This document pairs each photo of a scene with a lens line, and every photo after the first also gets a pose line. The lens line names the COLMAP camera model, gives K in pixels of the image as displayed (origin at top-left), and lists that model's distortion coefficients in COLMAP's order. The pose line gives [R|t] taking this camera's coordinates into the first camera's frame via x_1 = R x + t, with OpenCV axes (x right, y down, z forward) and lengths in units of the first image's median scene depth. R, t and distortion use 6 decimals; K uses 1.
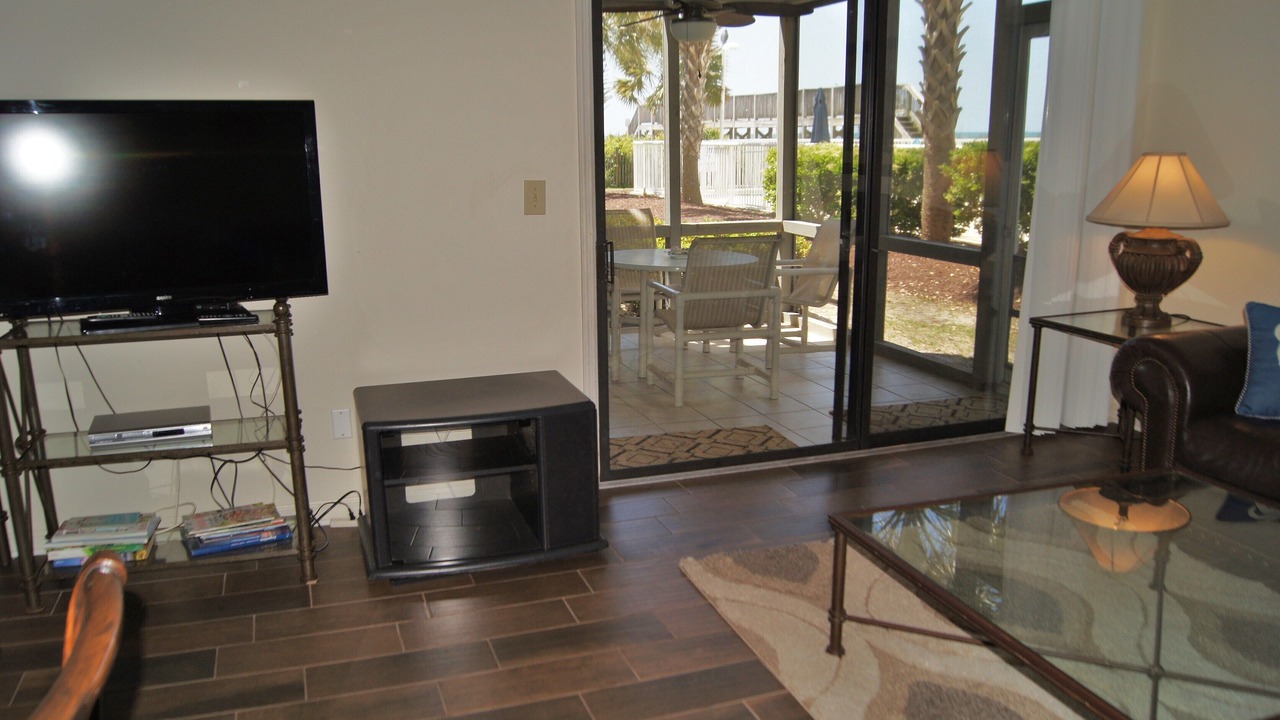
lens RADIAL K [[1039.9, 0, 655.3], [0, 1039.9, 361.9], [0, 0, 1]] dist [-0.009624, -0.003863]
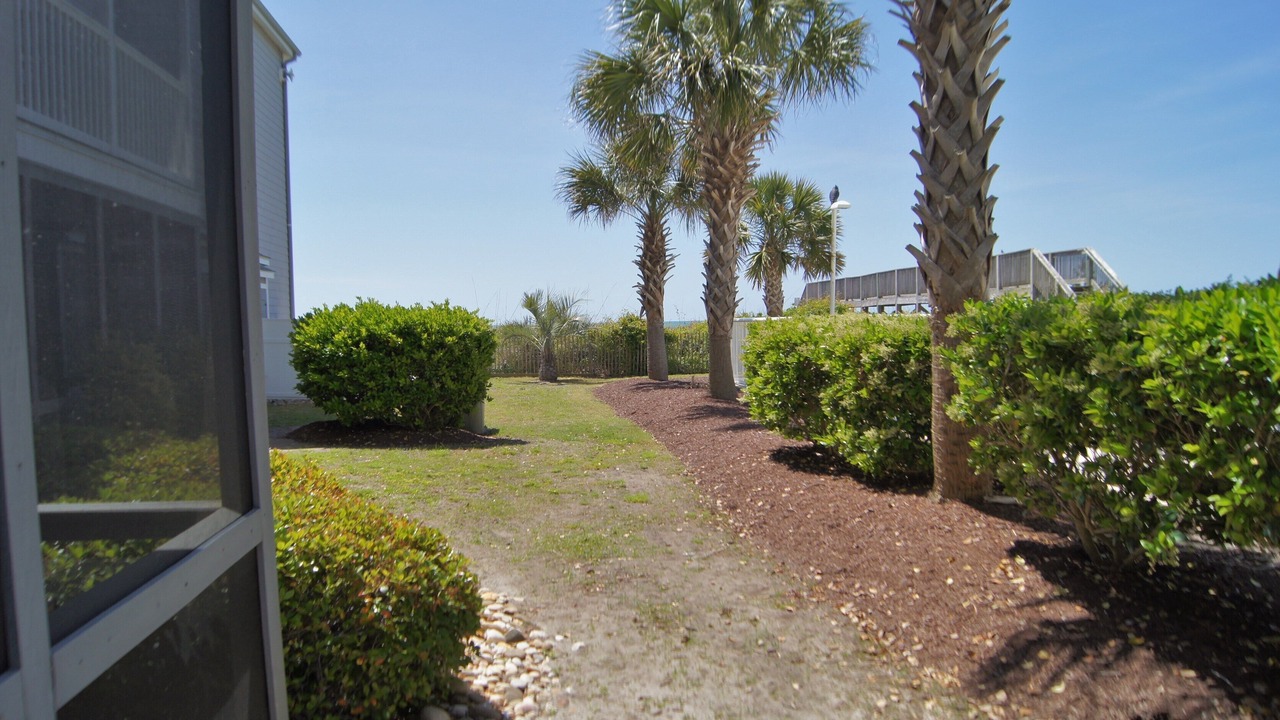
lens RADIAL K [[1005.5, 0, 640.1], [0, 1005.5, 387.6], [0, 0, 1]] dist [-0.041683, 0.000204]
pose [[0.972672, 0.000838, -0.232182, 0.159634], [-0.034585, 0.989360, -0.141317, -0.063789], [0.229594, 0.145485, 0.962352, 0.333615]]
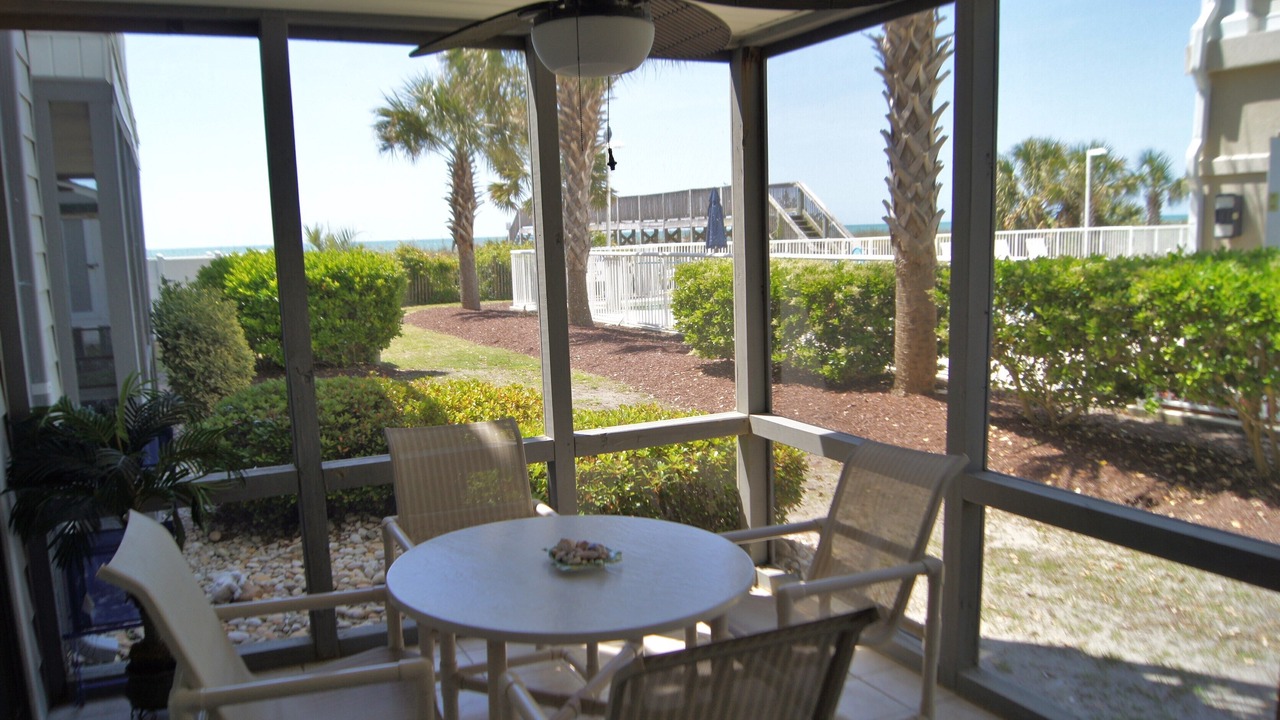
lens RADIAL K [[1005.5, 0, 640.1], [0, 1005.5, 387.6], [0, 0, 1]] dist [-0.041683, 0.000204]
pose [[0.994777, -0.038939, 0.094358, 0.004862], [0.044812, 0.997135, -0.060942, -0.056741], [-0.091715, 0.064852, 0.993671, 0.213247]]
